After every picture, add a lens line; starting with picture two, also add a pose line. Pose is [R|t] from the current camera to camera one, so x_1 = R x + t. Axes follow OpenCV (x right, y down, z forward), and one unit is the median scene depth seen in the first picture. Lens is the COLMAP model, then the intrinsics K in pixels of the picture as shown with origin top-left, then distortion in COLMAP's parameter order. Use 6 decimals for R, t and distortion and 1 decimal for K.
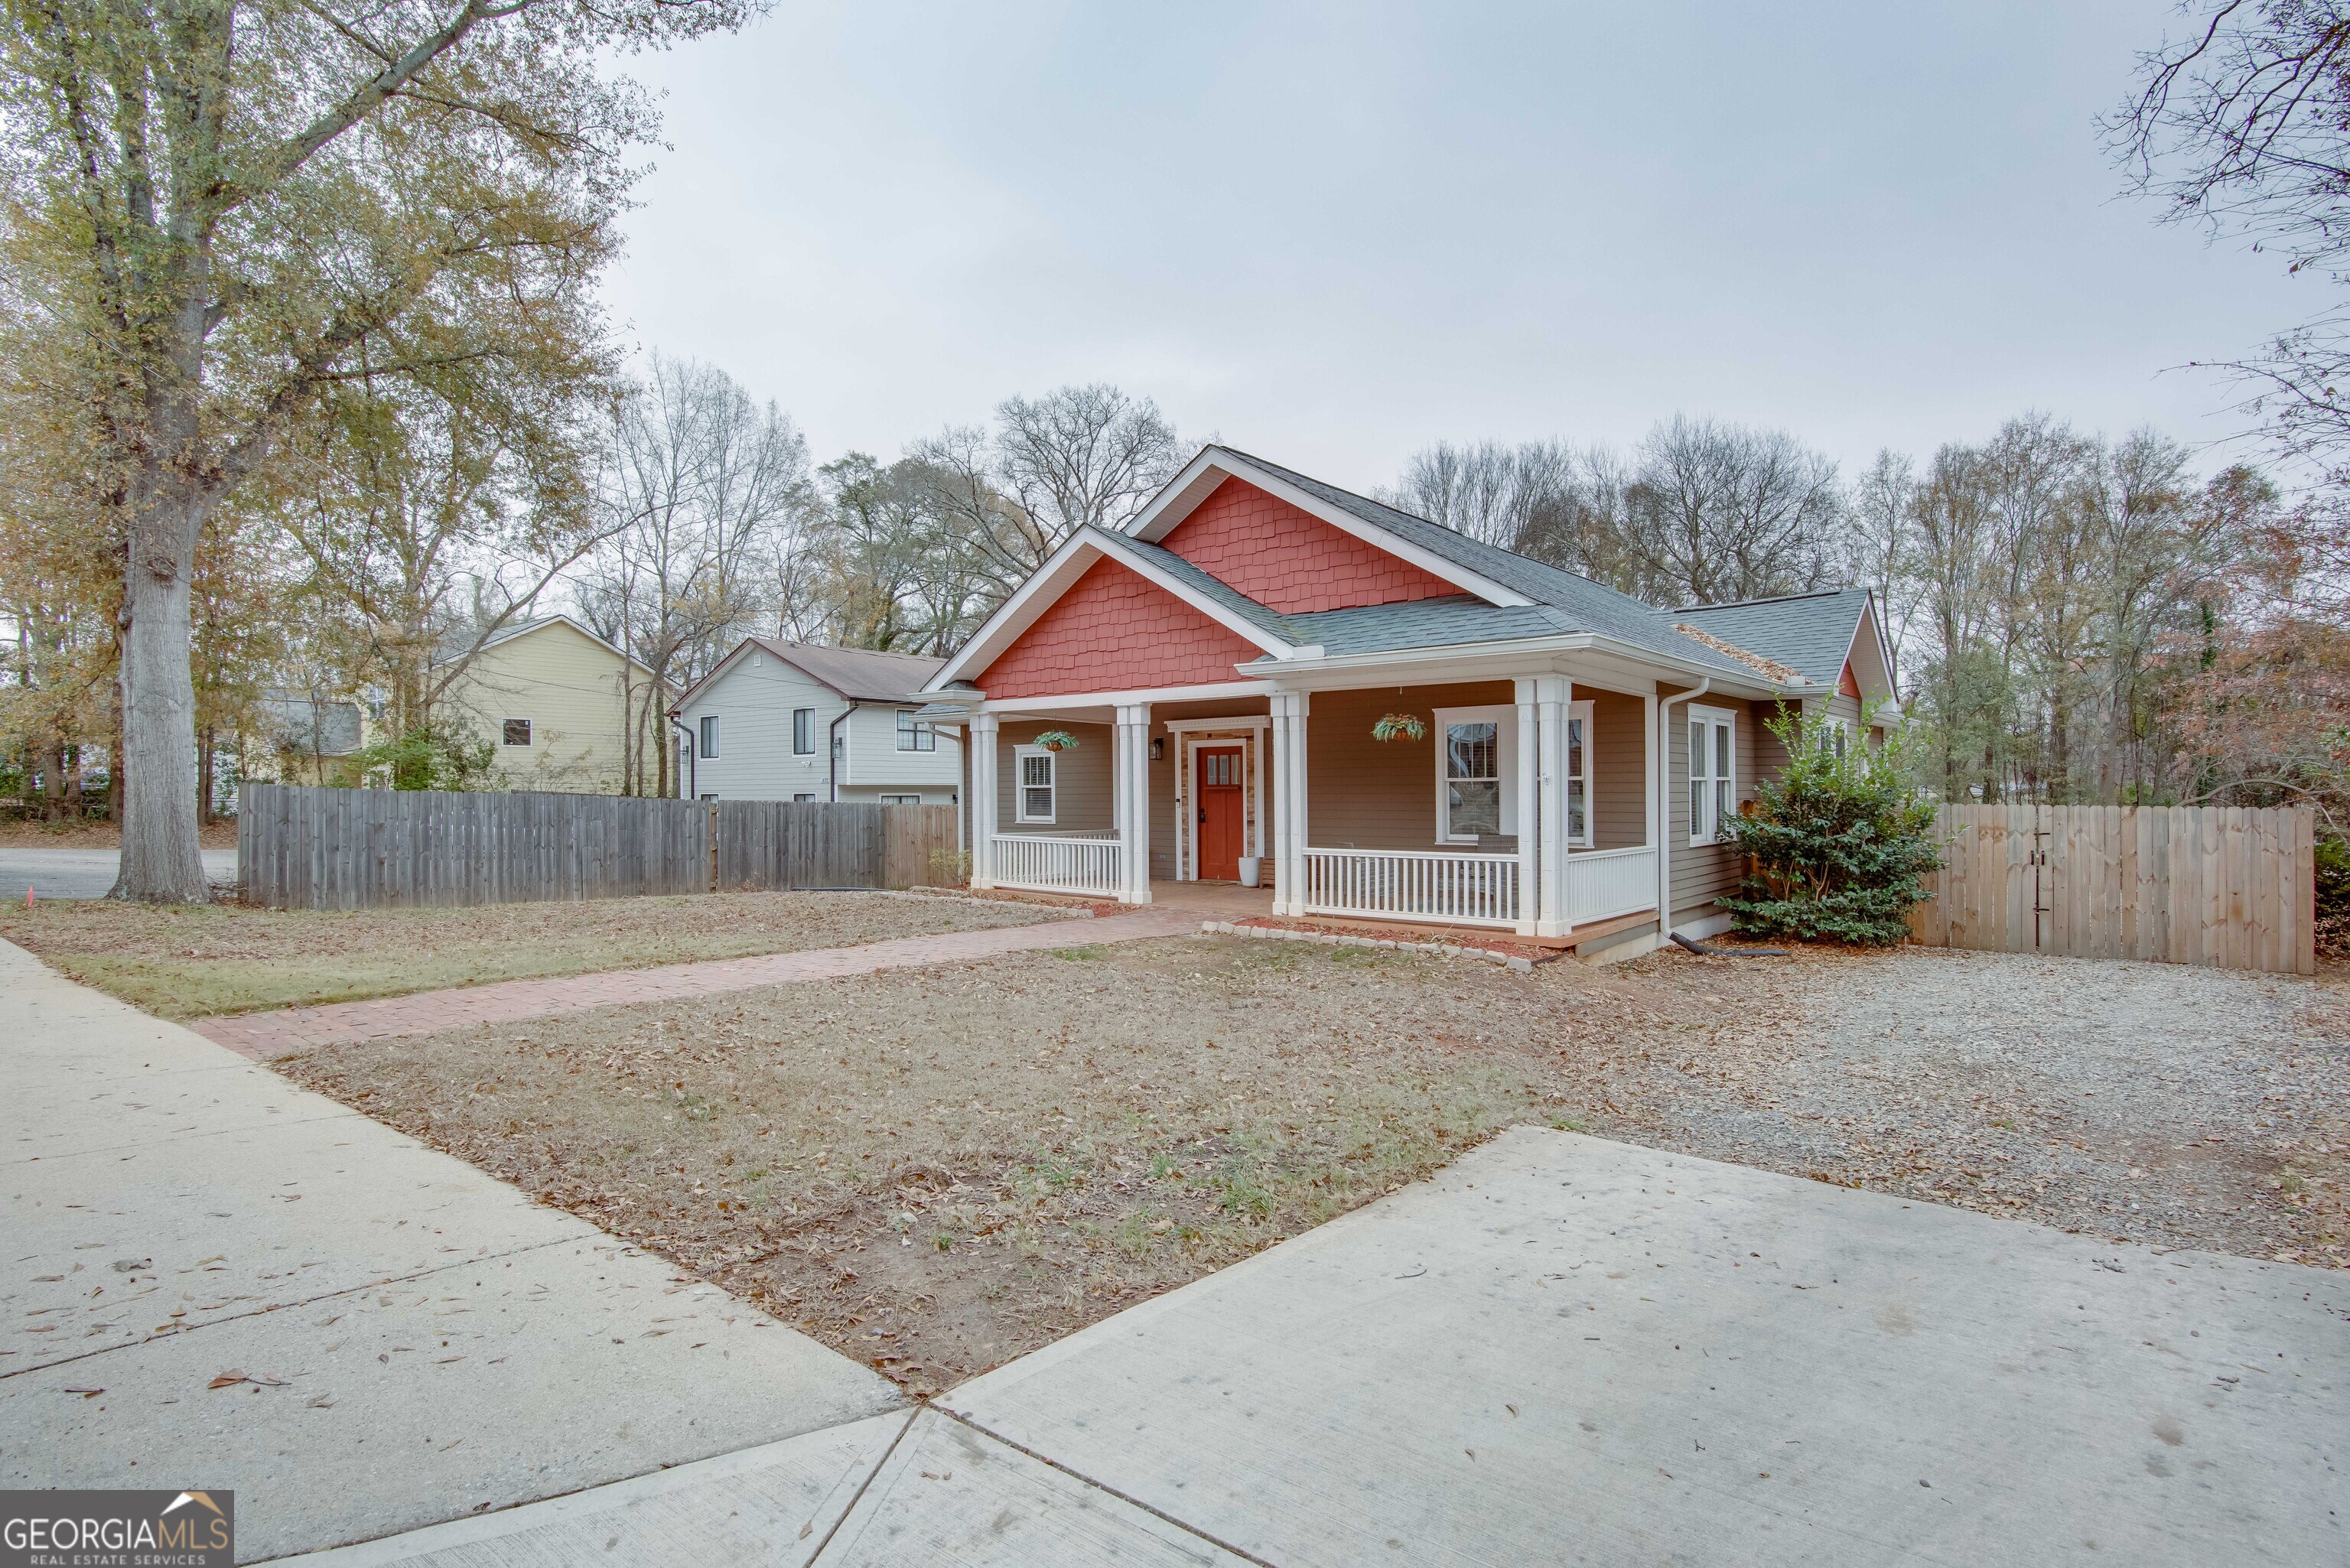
lens RADIAL K [[1244.4, 0, 1175.0], [0, 1244.4, 784.0], [0, 0, 1]] dist [-0.000300, -0.000008]
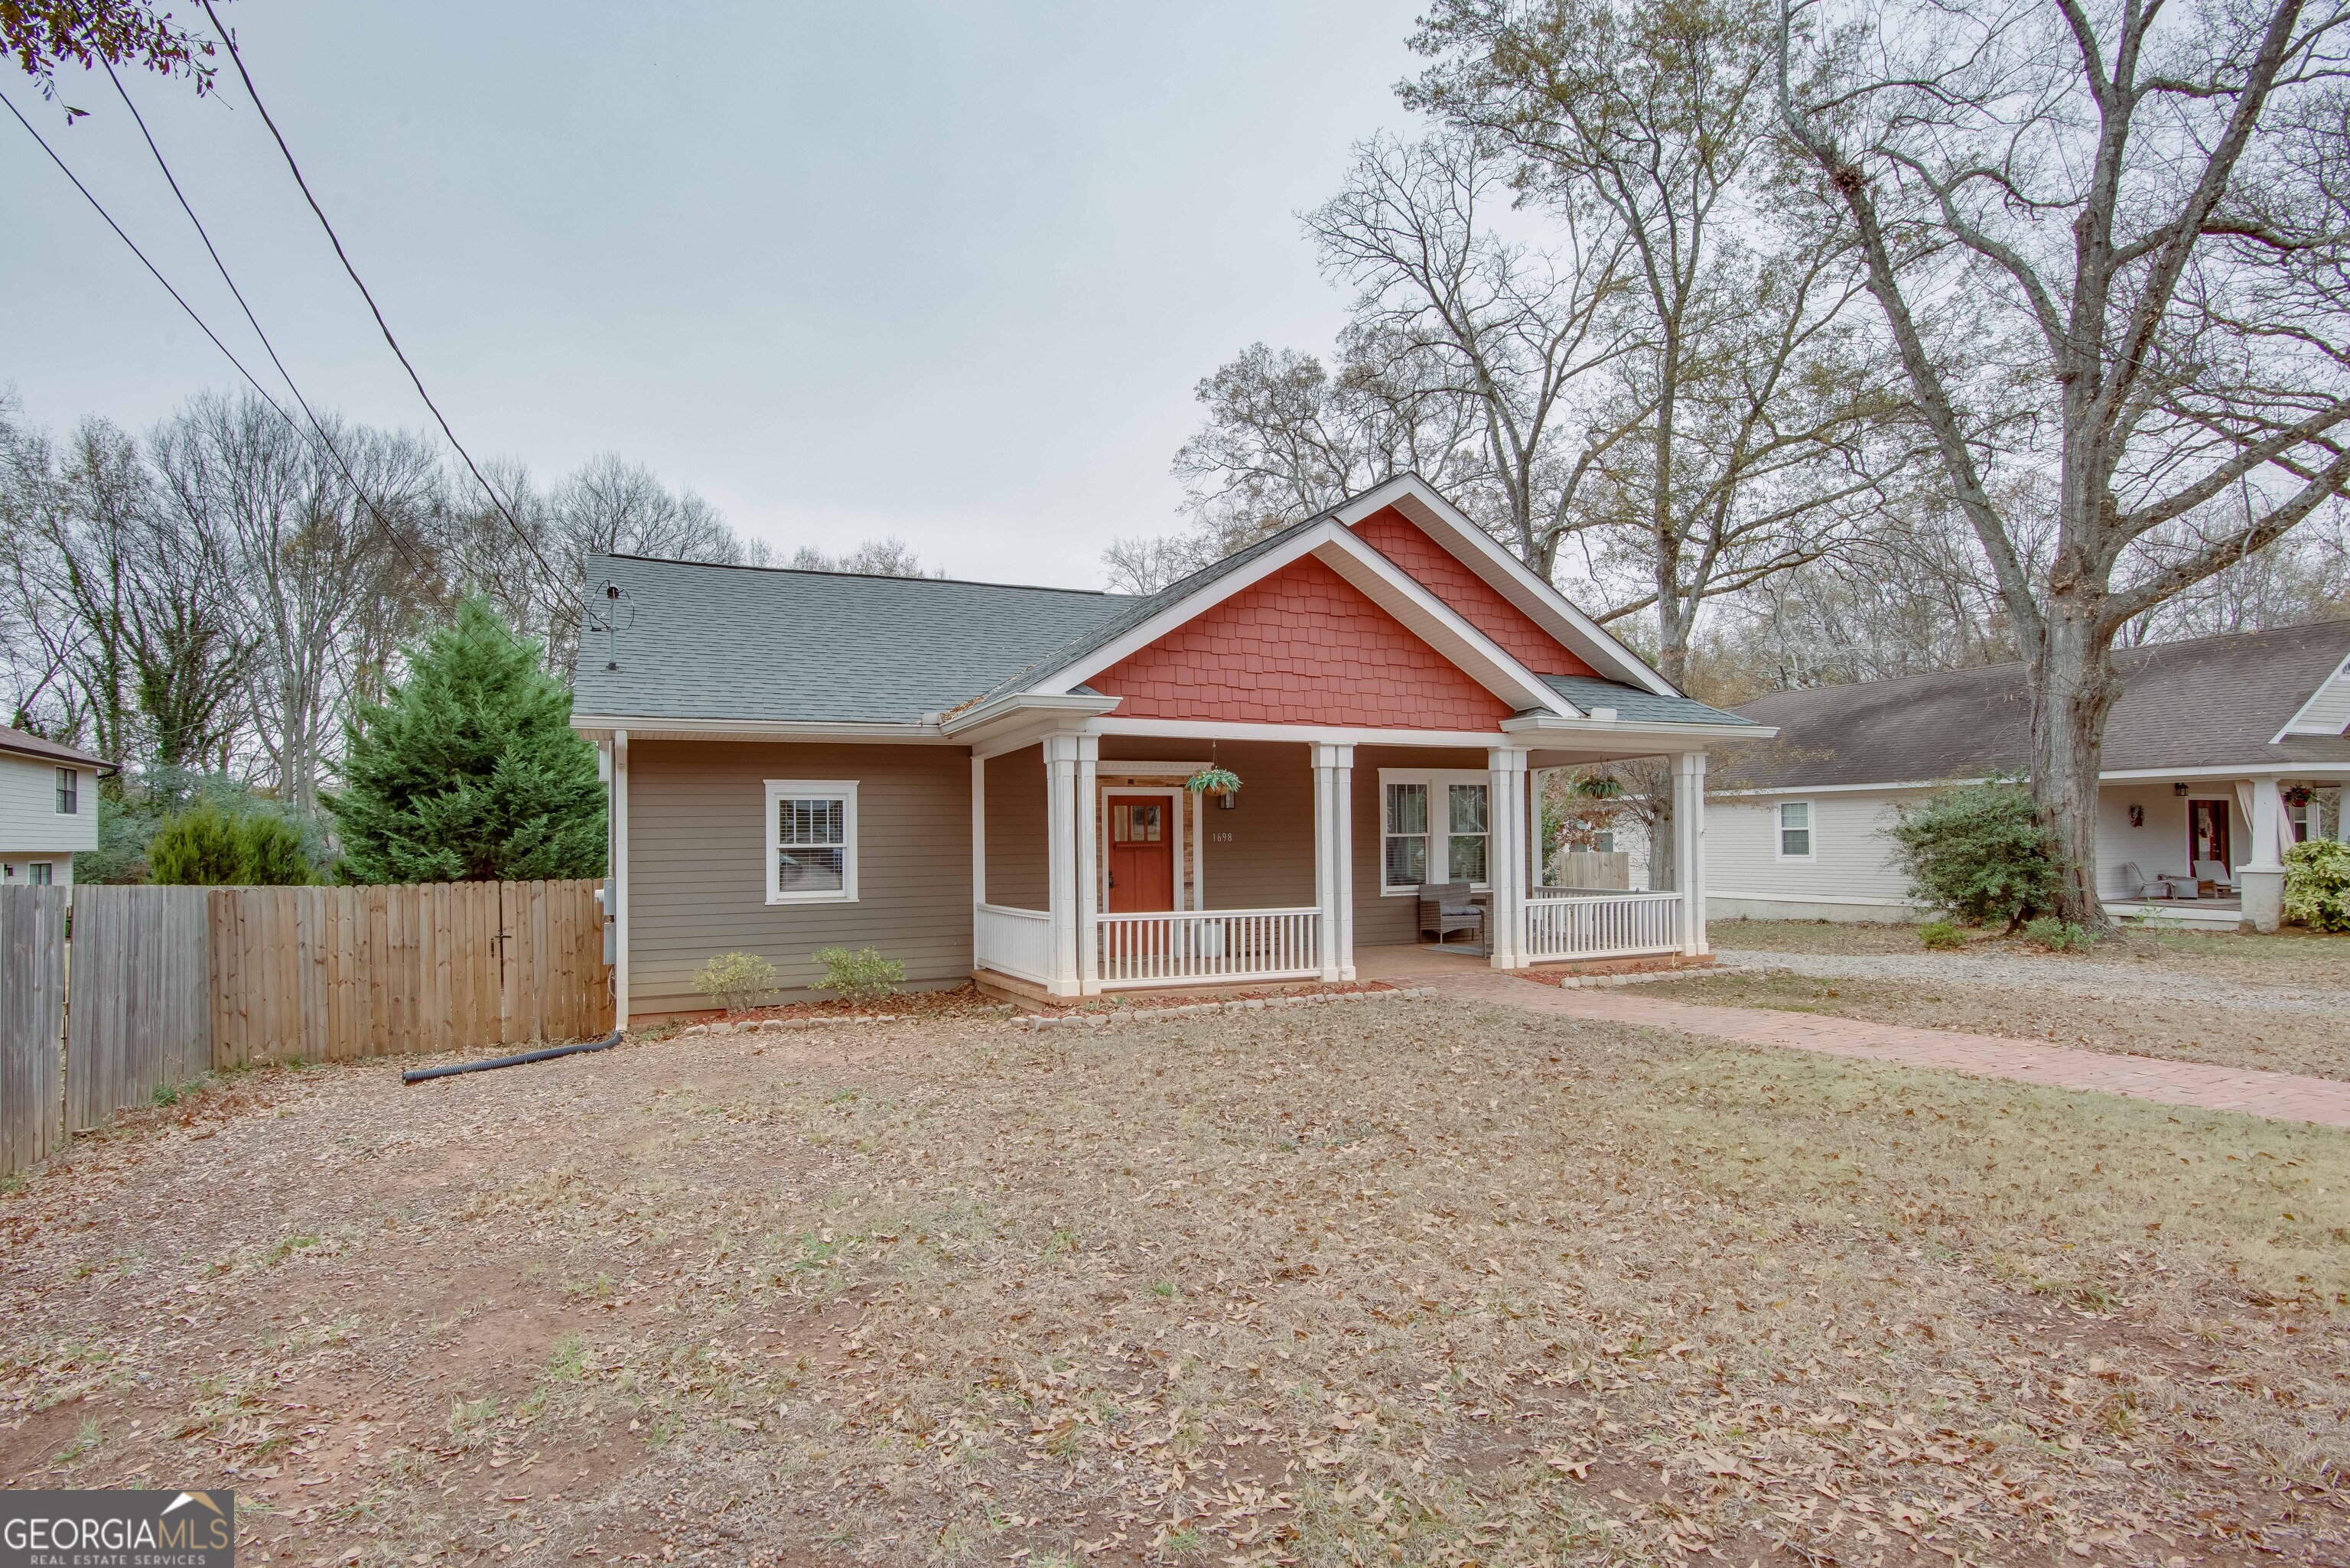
lens RADIAL K [[1244.4, 0, 1175.0], [0, 1244.4, 784.0], [0, 0, 1]] dist [-0.000300, -0.000008]
pose [[0.390137, 0.045868, 0.919614, -0.827915], [0.002338, 0.998706, -0.050805, 0.005876], [-0.920754, 0.021971, 0.389524, 0.752291]]
